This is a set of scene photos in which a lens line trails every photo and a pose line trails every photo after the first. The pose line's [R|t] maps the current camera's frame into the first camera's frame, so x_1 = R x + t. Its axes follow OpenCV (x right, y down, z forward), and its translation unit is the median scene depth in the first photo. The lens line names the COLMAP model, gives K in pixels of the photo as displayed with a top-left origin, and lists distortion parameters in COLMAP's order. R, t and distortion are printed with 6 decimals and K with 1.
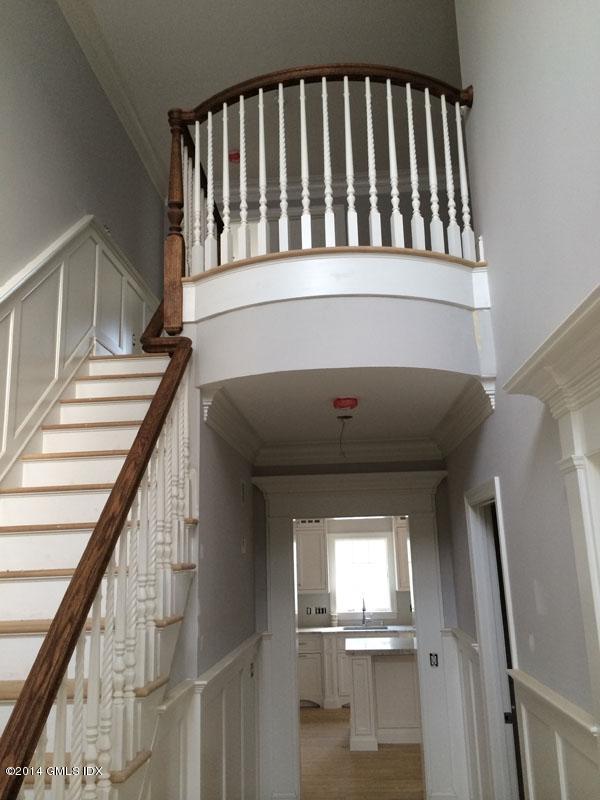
lens RADIAL K [[695.5, 0, 300.0], [0, 695.5, 400.0], [0, 0, 1]] dist [0.153271, -0.255721]
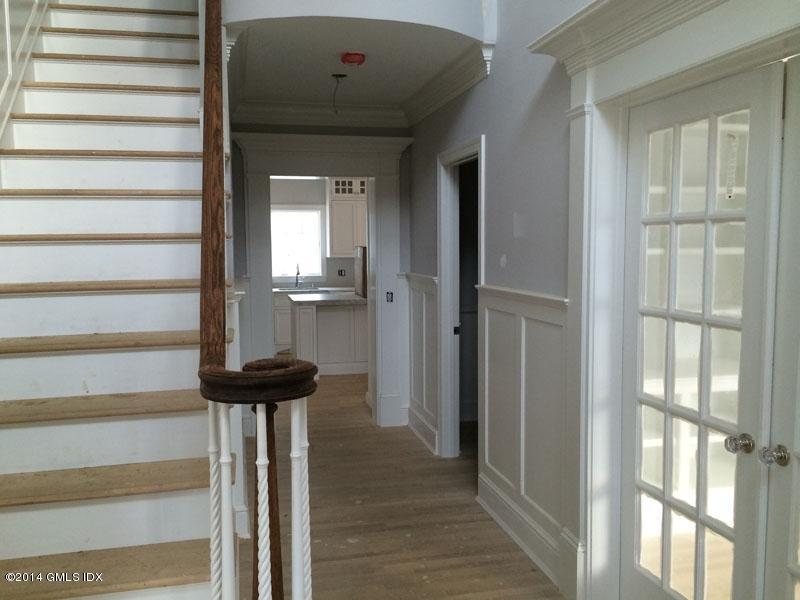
lens RADIAL K [[695.5, 0, 400.0], [0, 695.5, 300.0], [0, 0, 1]] dist [0.153271, -0.255721]
pose [[0.956999, -0.005037, 0.290047, -0.169294], [-0.080526, 0.955943, 0.282293, 0.043512], [-0.278690, -0.293510, 0.914431, -0.111389]]
